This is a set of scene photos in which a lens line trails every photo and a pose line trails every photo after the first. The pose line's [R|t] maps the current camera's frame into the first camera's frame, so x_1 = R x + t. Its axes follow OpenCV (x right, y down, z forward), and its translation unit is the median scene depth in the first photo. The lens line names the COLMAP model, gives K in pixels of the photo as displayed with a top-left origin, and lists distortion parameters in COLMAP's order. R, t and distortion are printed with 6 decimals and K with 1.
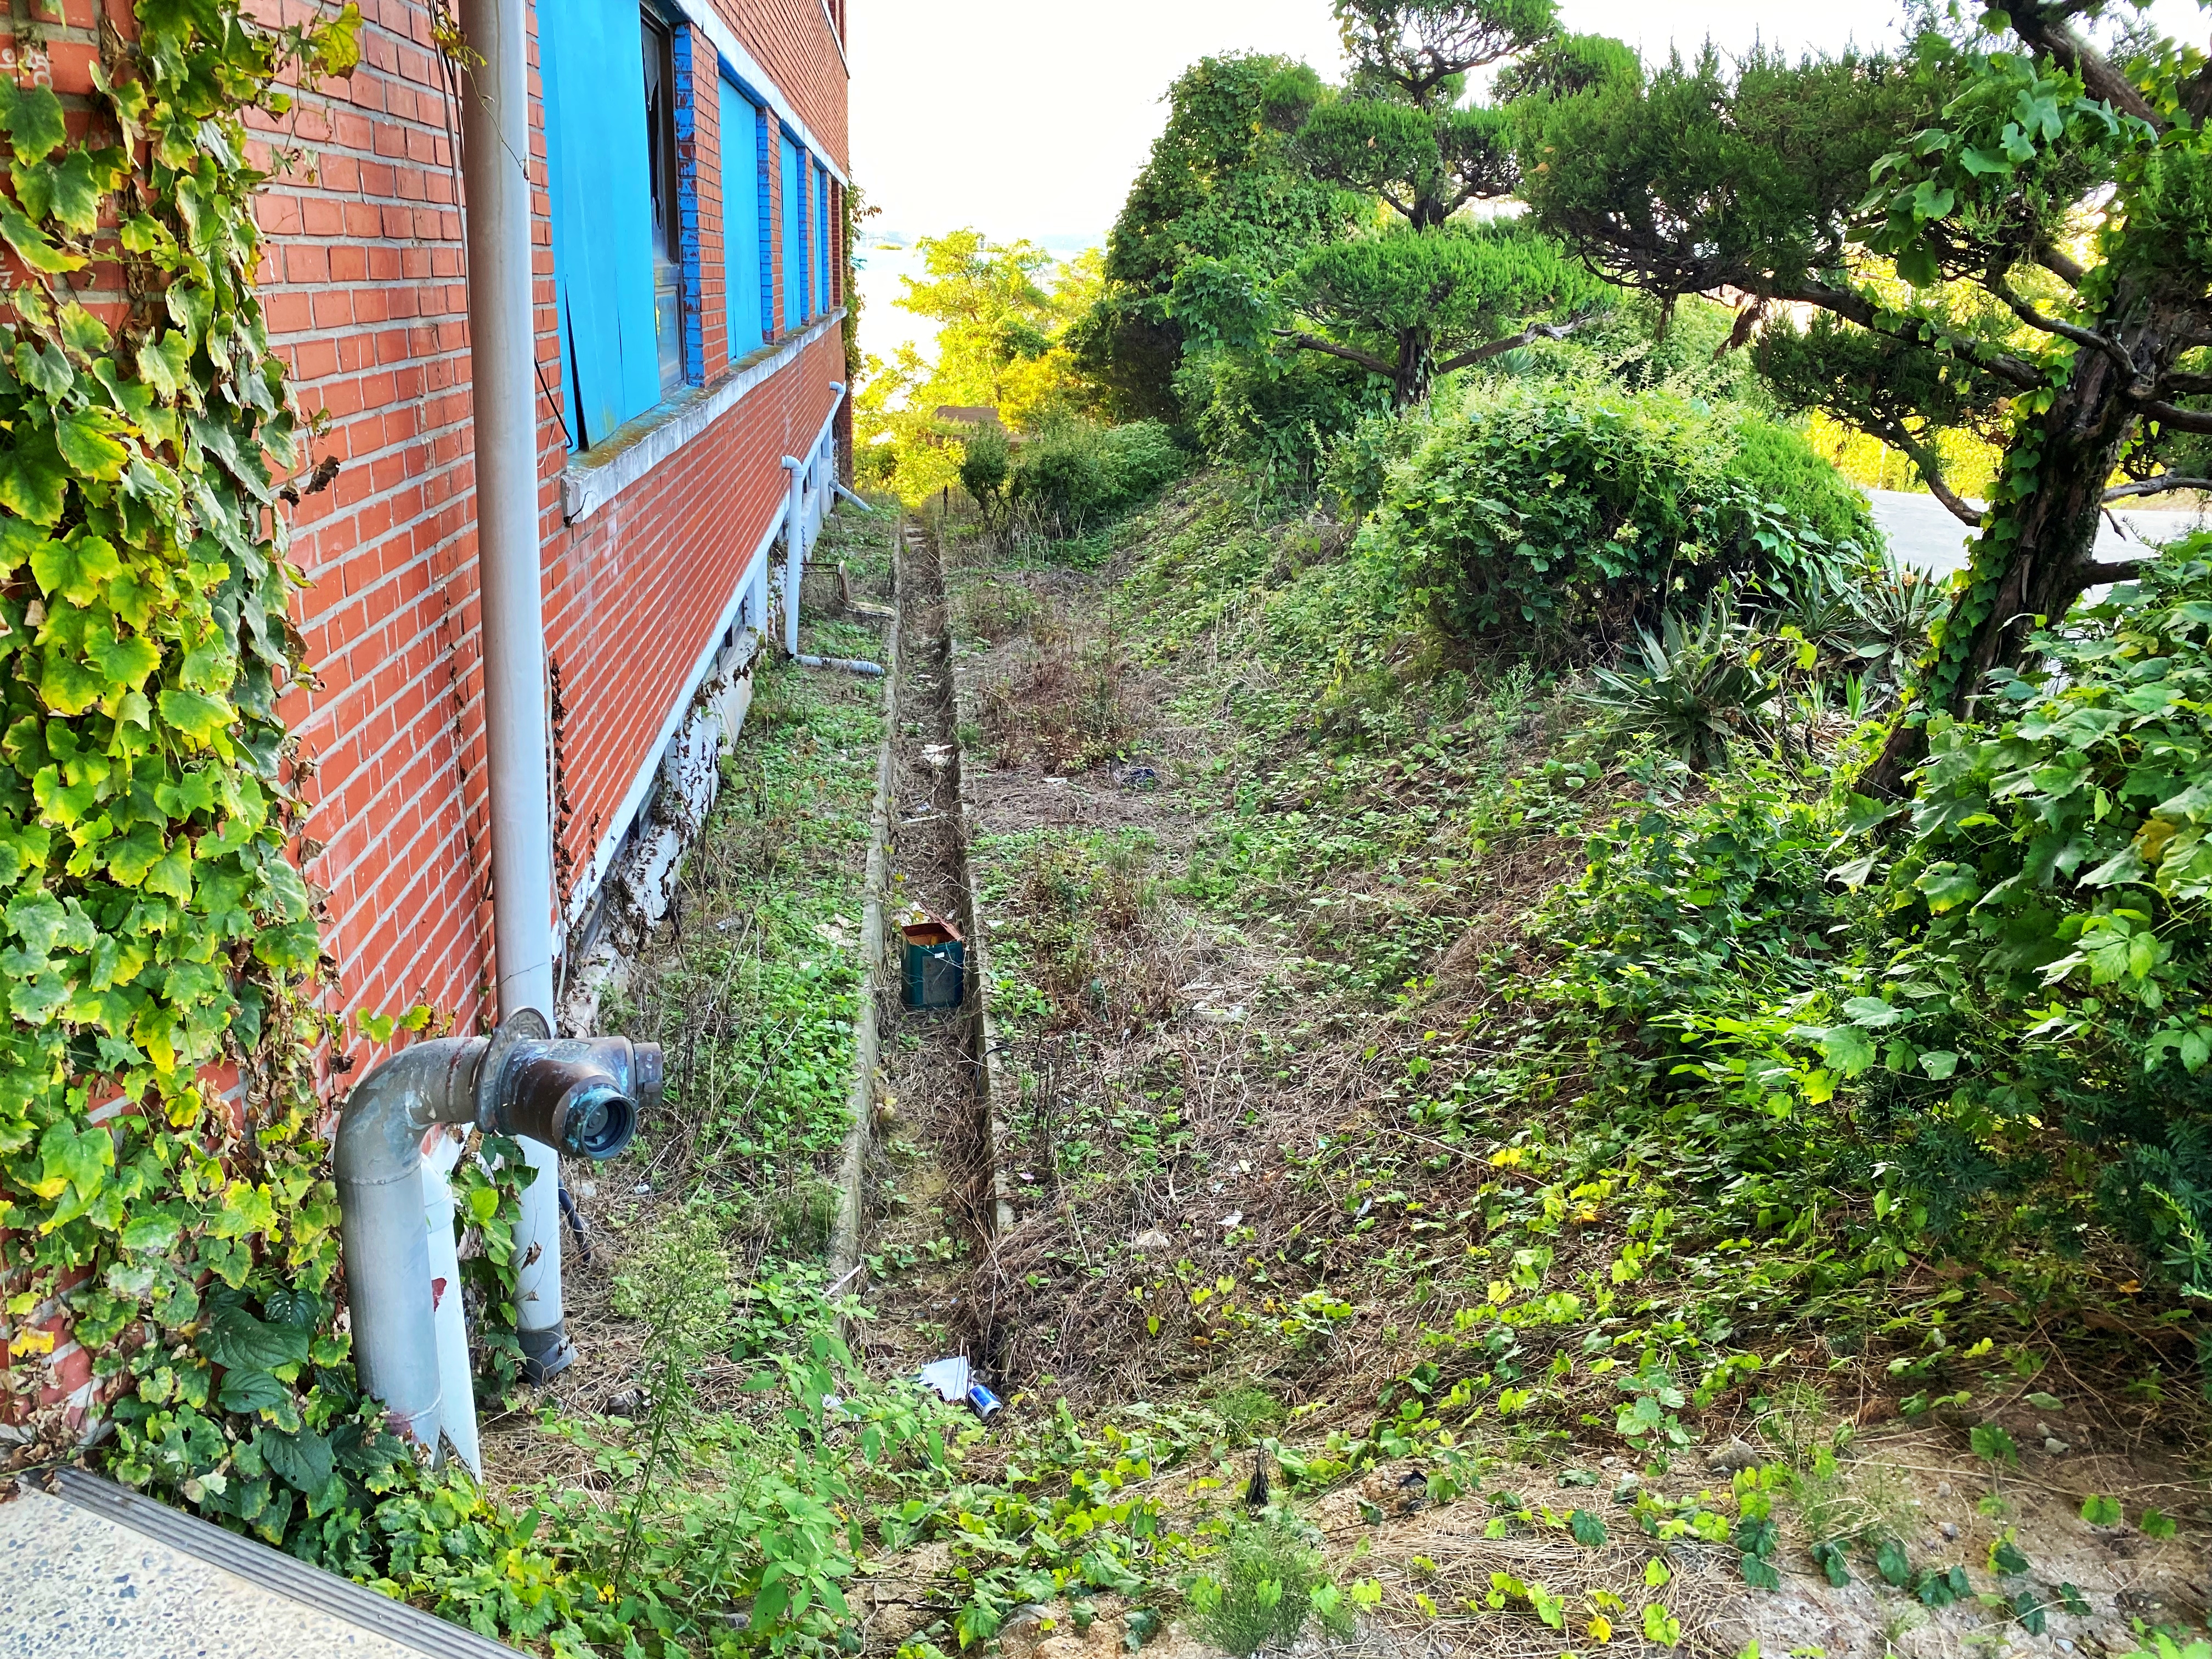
lens RADIAL K [[1689.4, 0, 1106.0], [0, 1689.4, 829.5], [0, 0, 1]] dist [0.027704, -0.003041]
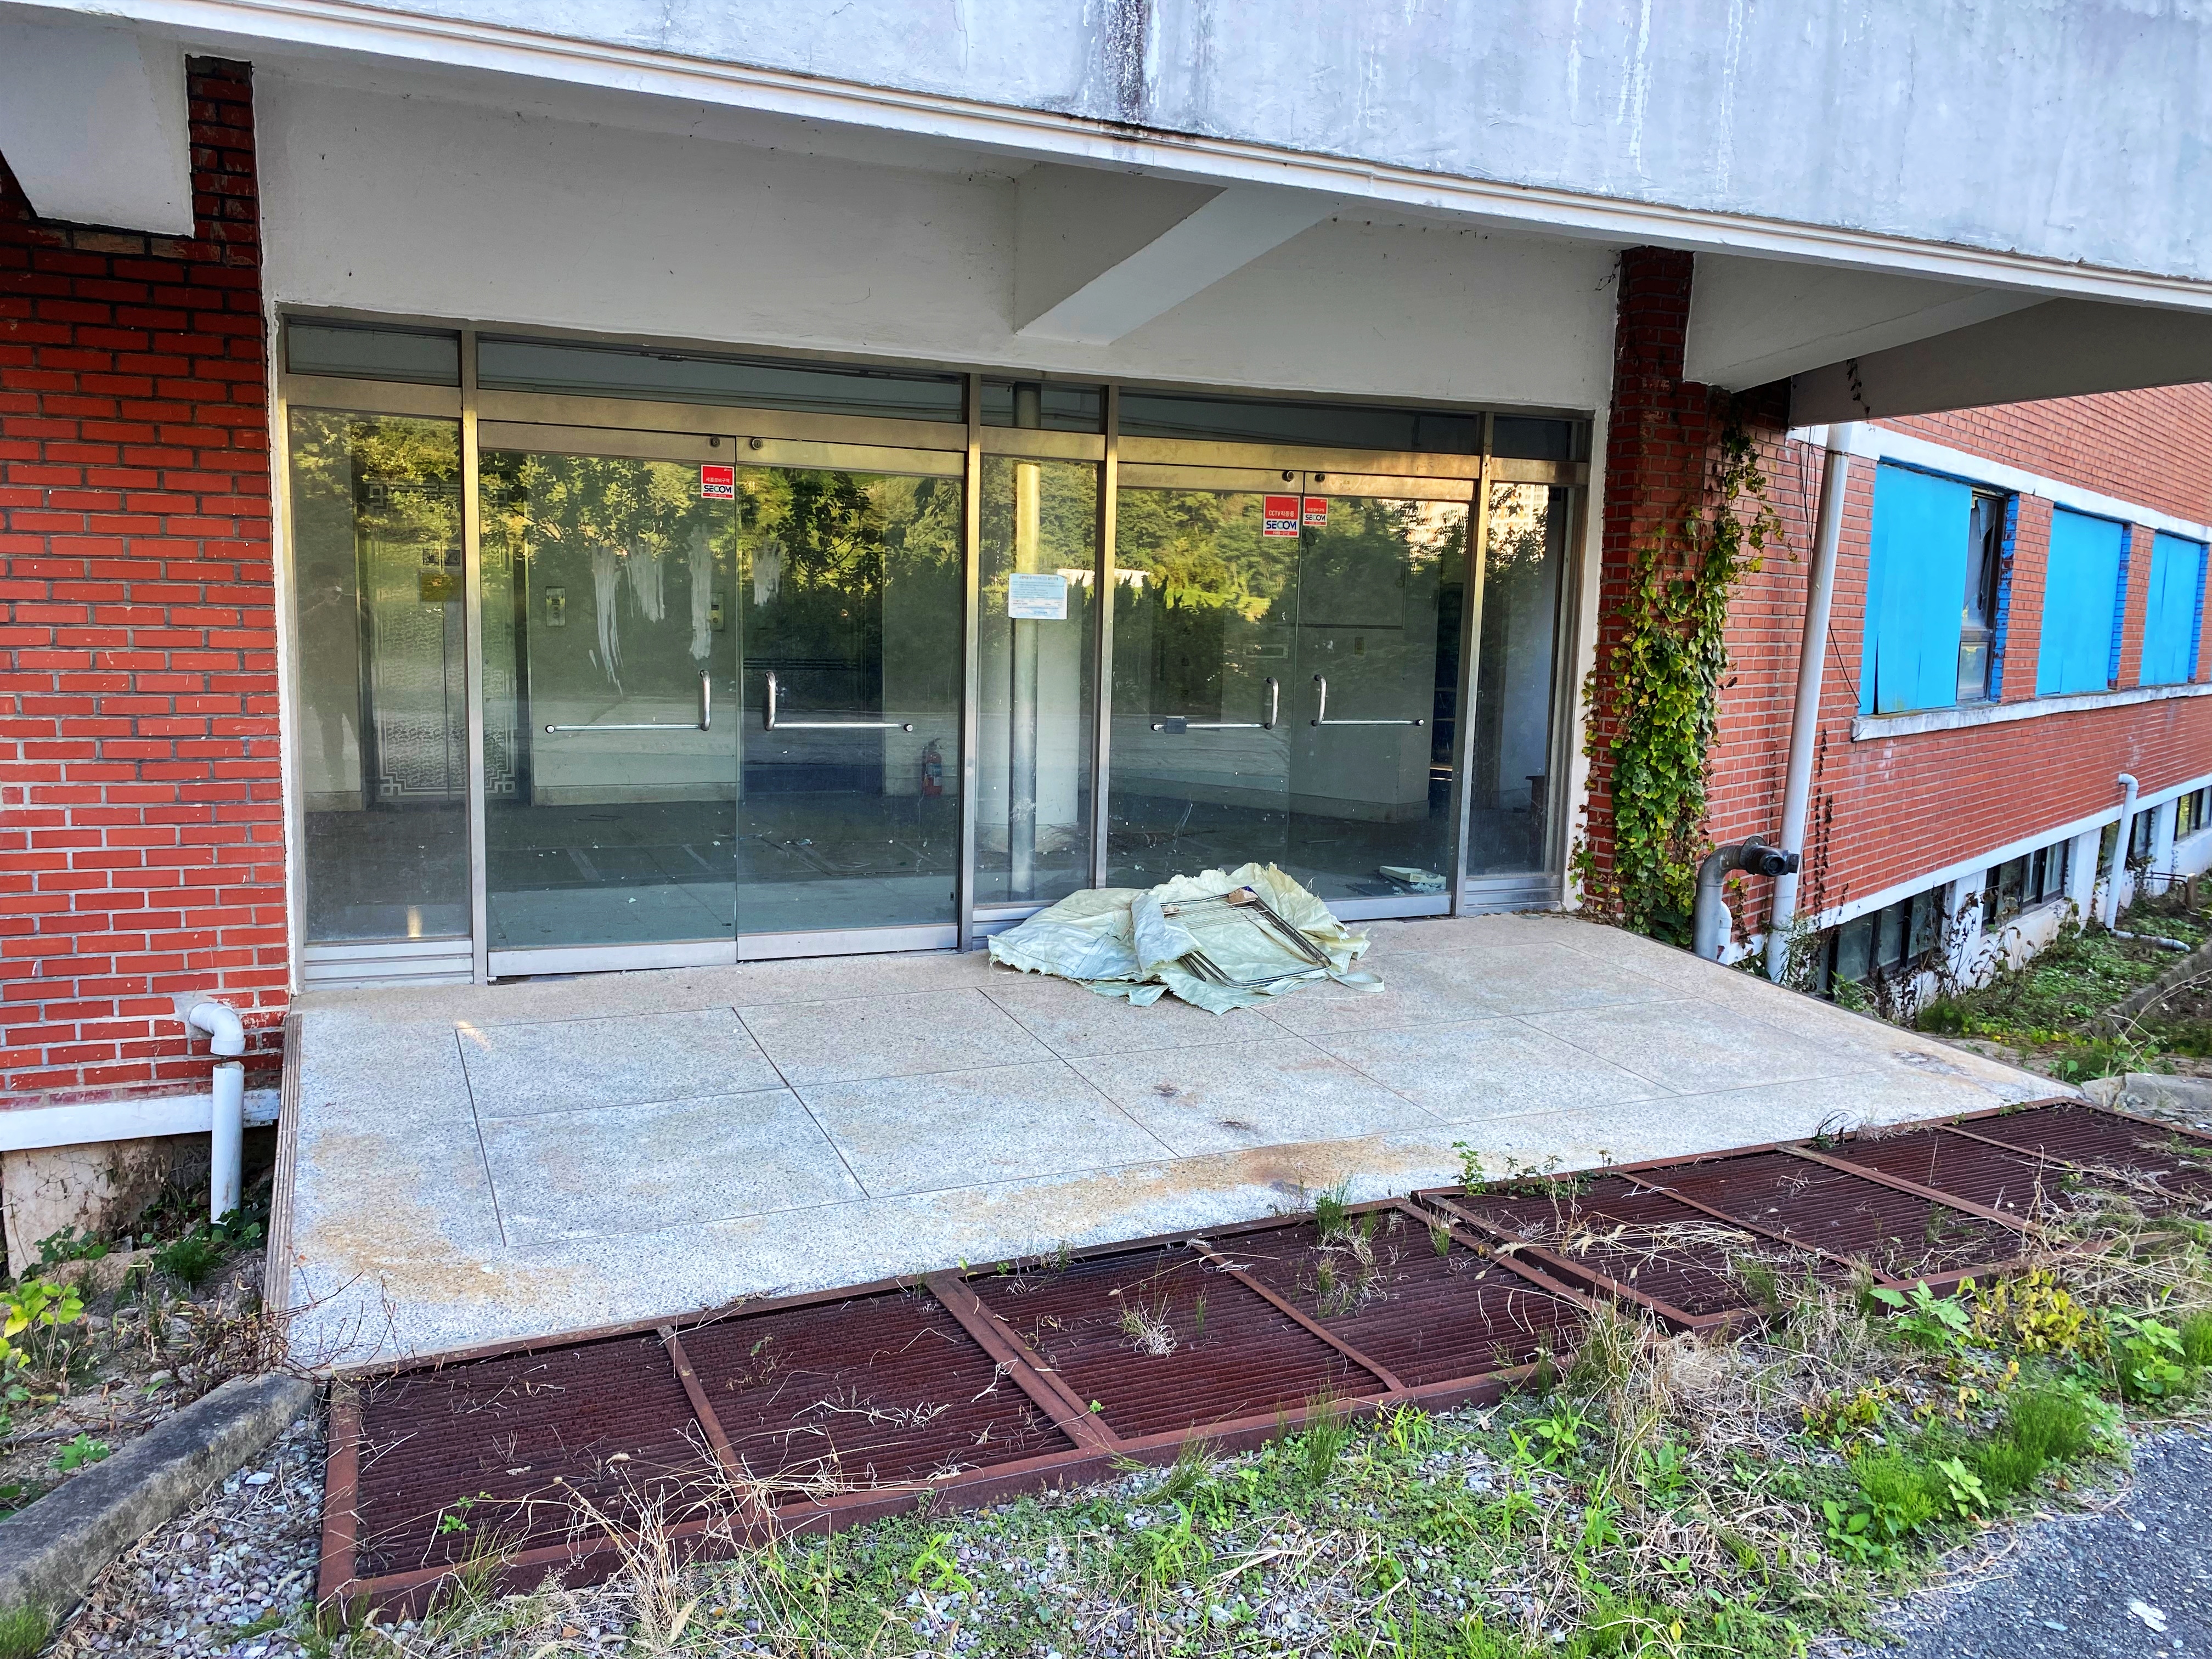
lens RADIAL K [[1689.4, 0, 1106.0], [0, 1689.4, 829.5], [0, 0, 1]] dist [0.027704, -0.003041]
pose [[0.684841, 0.066771, -0.725627, 1.167641], [-0.222033, 0.967562, -0.120520, 0.769240], [0.694041, 0.243650, 0.677452, -2.098706]]
